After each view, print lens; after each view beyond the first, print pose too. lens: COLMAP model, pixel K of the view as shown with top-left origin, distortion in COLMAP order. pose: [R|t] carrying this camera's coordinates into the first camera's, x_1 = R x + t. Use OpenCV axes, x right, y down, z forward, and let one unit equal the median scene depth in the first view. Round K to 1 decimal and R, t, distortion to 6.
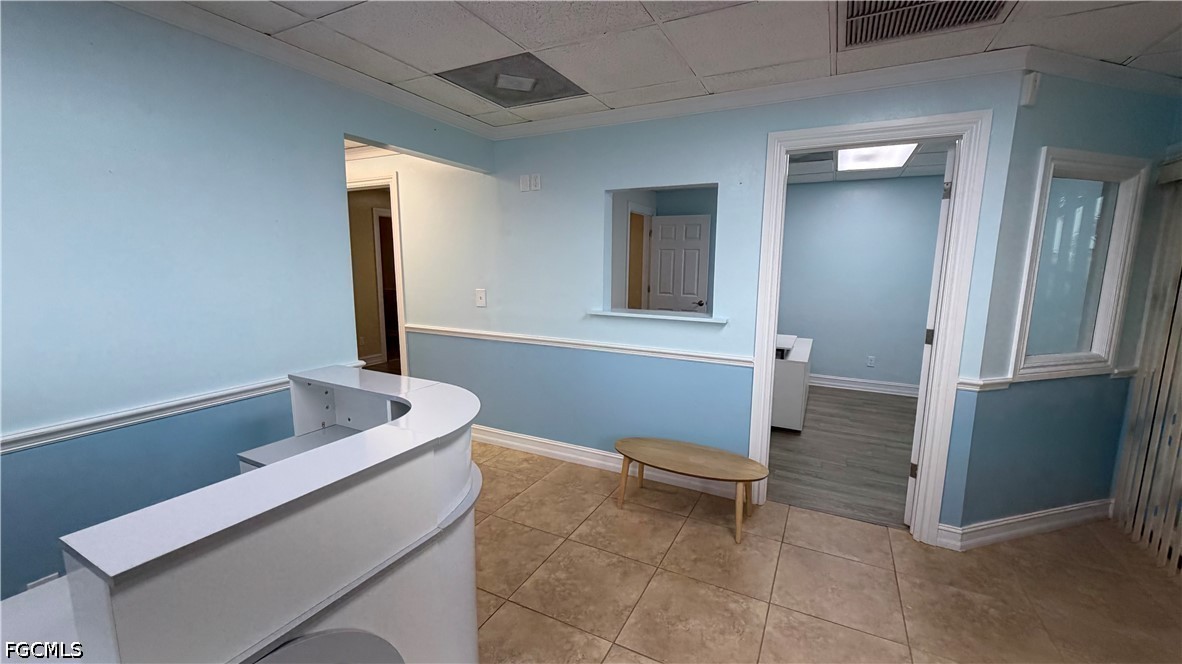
lens RADIAL K [[470.8, 0, 597.1], [0, 470.8, 332.5], [0, 0, 1]] dist [0.000830, 0.000201]
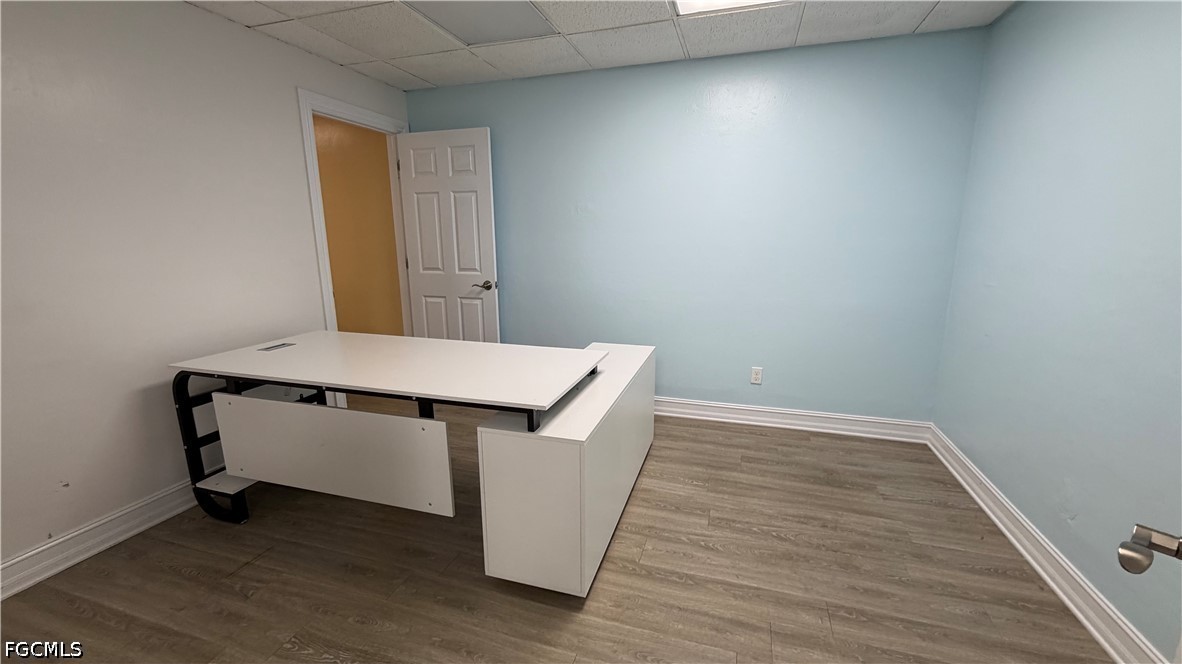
lens RADIAL K [[470.8, 0, 597.1], [0, 470.8, 332.5], [0, 0, 1]] dist [0.000830, 0.000201]
pose [[0.986125, -0.047330, 0.159116, 0.609379], [0.037772, 0.997326, 0.062570, -0.083412], [-0.161652, -0.055692, 0.985275, 0.937776]]
